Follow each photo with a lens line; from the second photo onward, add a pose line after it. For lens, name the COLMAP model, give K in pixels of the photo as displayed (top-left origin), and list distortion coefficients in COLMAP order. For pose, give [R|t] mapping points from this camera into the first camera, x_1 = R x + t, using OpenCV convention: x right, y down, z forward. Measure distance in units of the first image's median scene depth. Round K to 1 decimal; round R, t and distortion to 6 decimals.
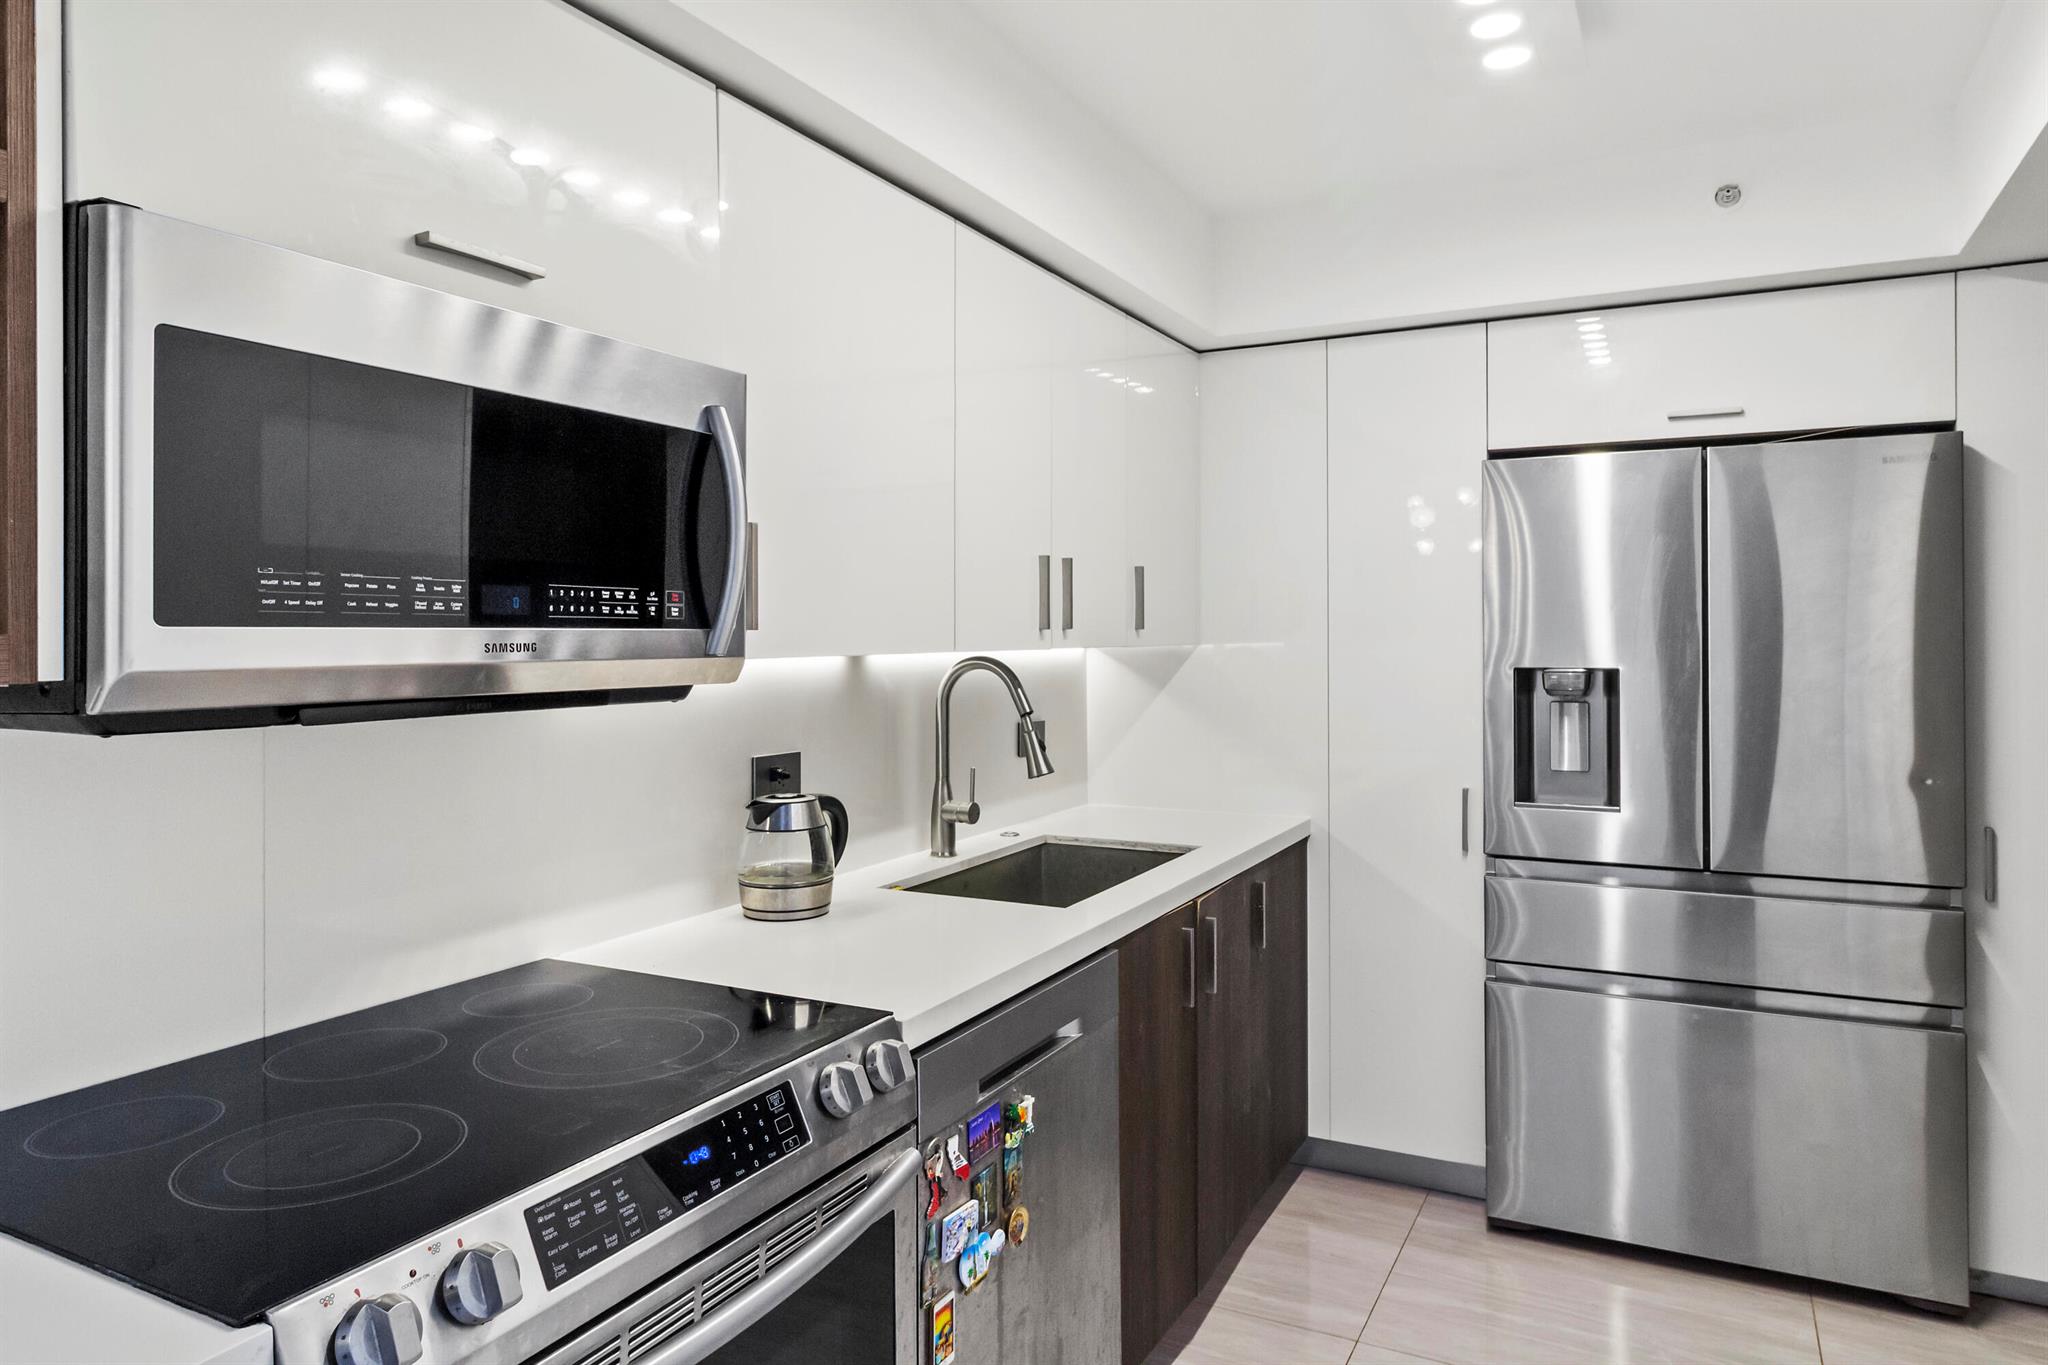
lens RADIAL K [[1272.9, 0, 1026.5], [0, 1272.9, 632.6], [0, 0, 1]] dist [-0.004623, -0.000596]
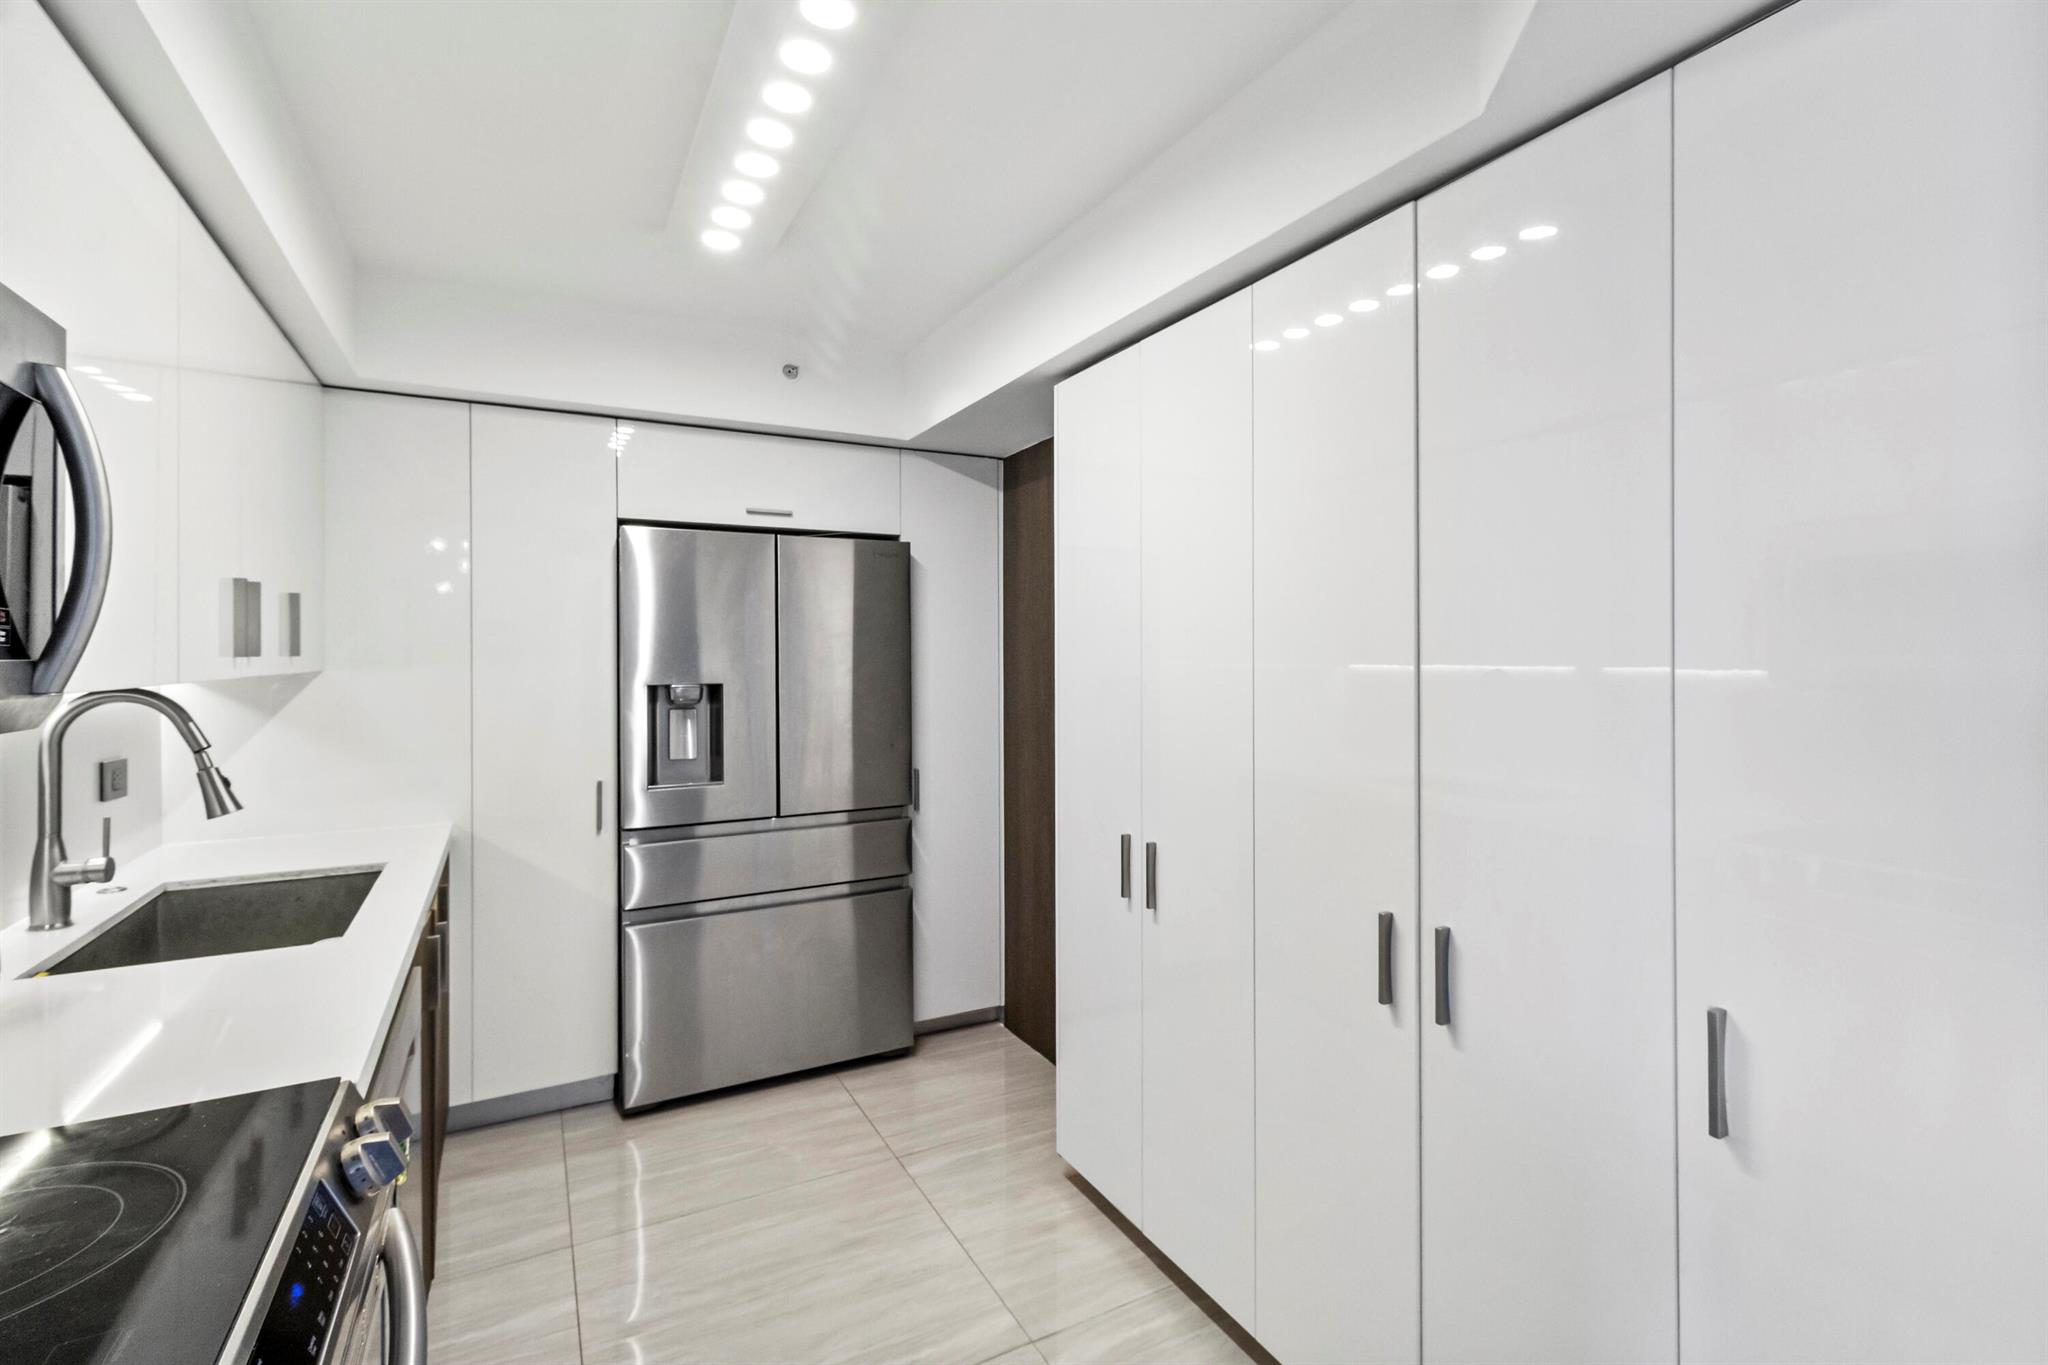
lens RADIAL K [[952.9, 0, 1041.5], [0, 952.9, 655.8], [0, 0, 1]] dist [0.002375, 0.000090]
pose [[0.558479, -0.000297, 0.829518, -0.222988], [0.001493, 0.999999, -0.000647, -0.001981], [-0.829517, 0.001600, 0.558479, 0.111943]]
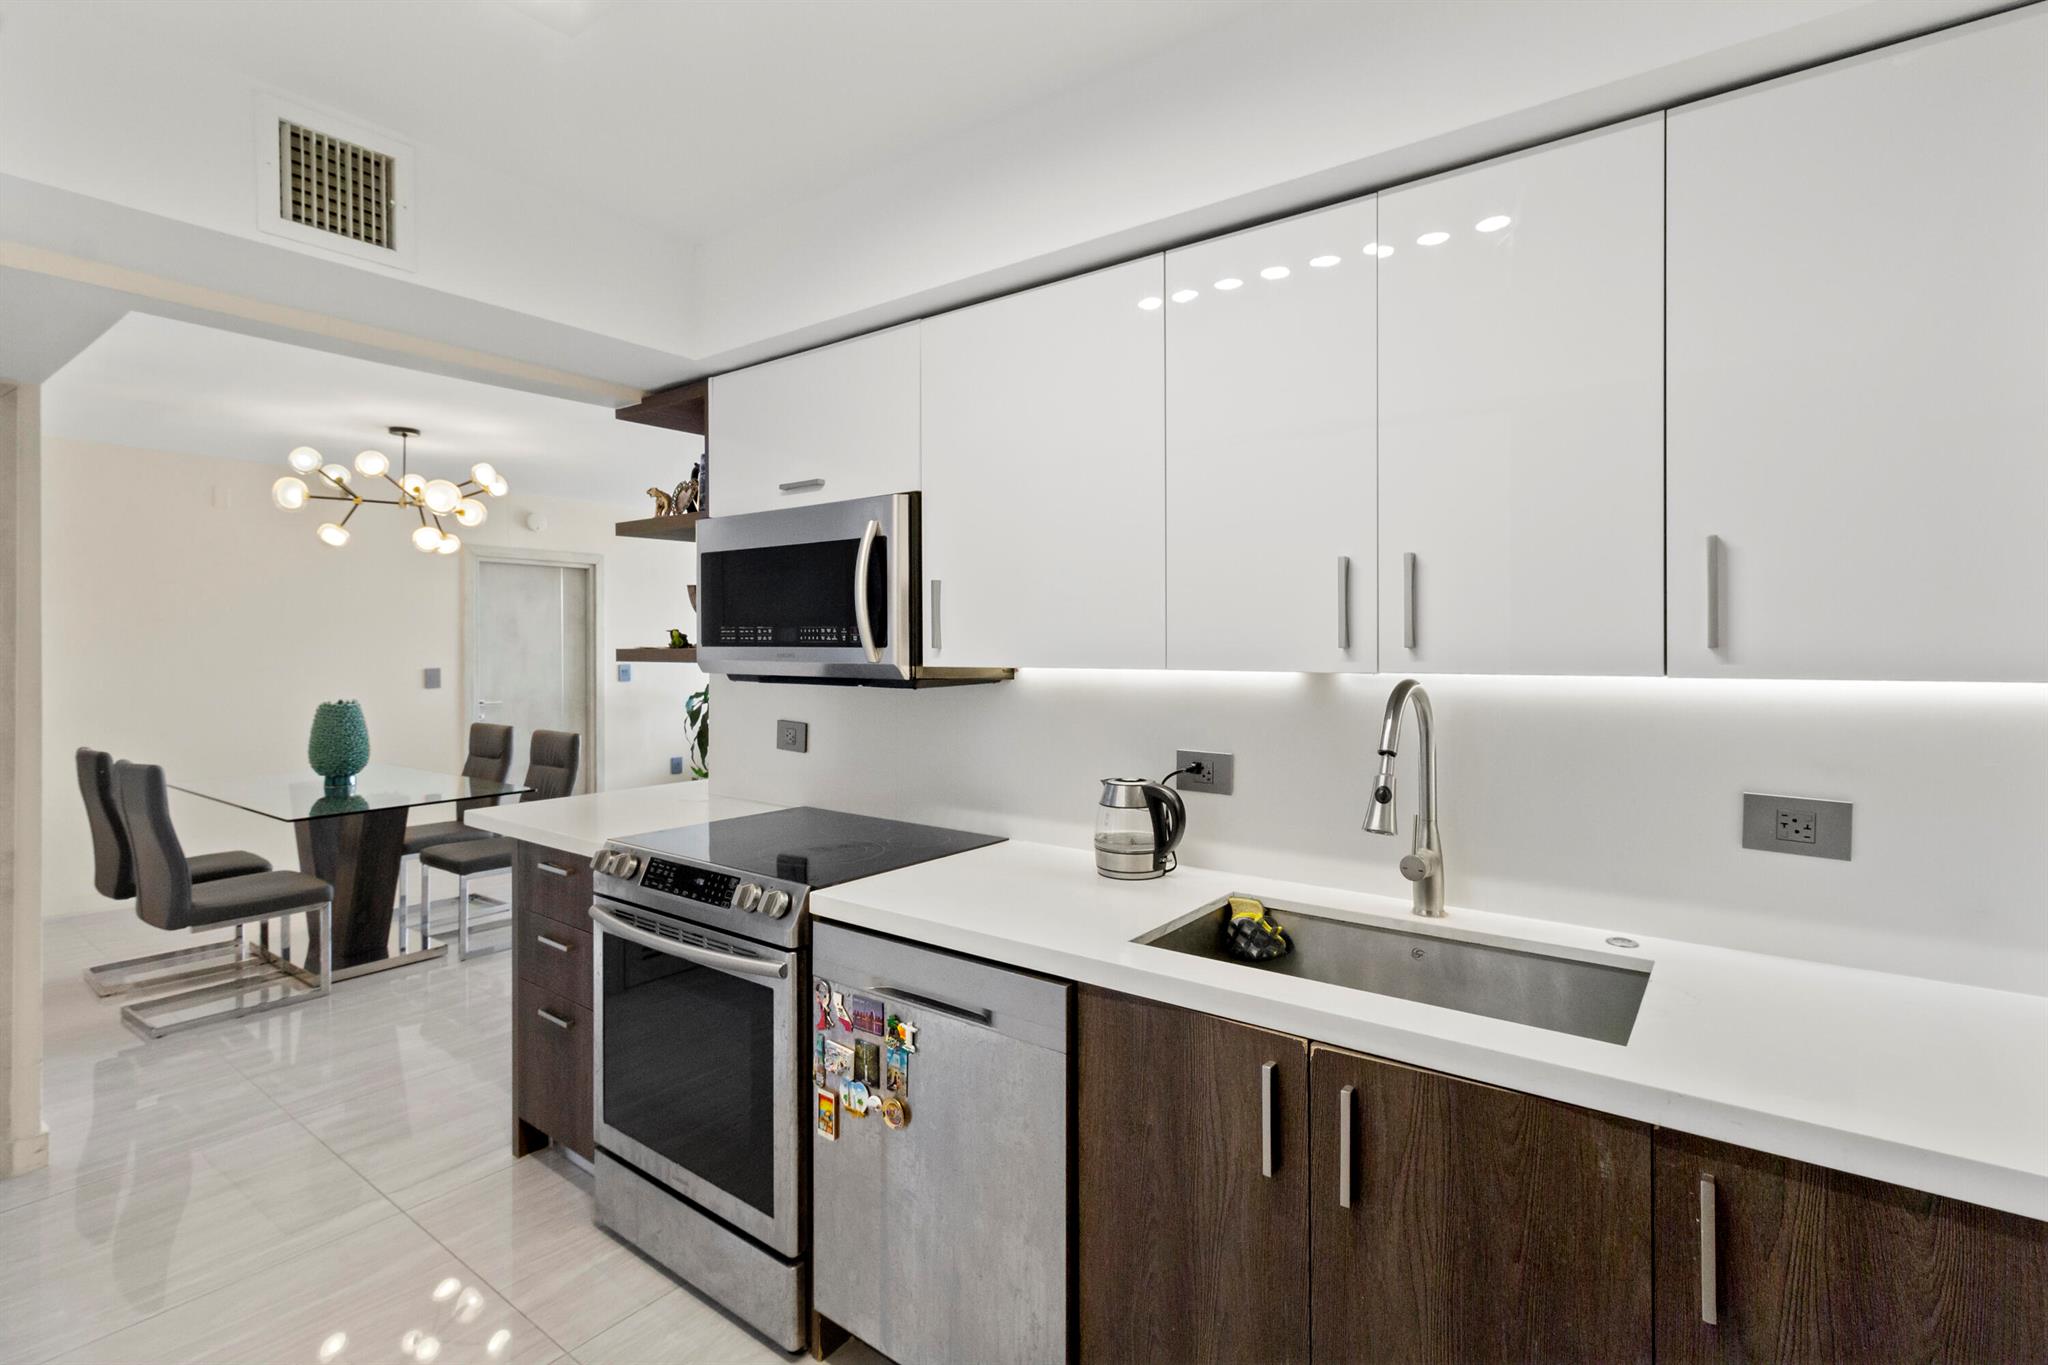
lens RADIAL K [[952.9, 0, 1041.5], [0, 952.9, 655.8], [0, 0, 1]] dist [0.002375, 0.000090]
pose [[-0.160859, 0.018092, -0.986812, 0.570034], [0.003583, 0.999836, 0.017747, -0.007964], [0.986971, -0.000681, -0.160897, 0.814093]]
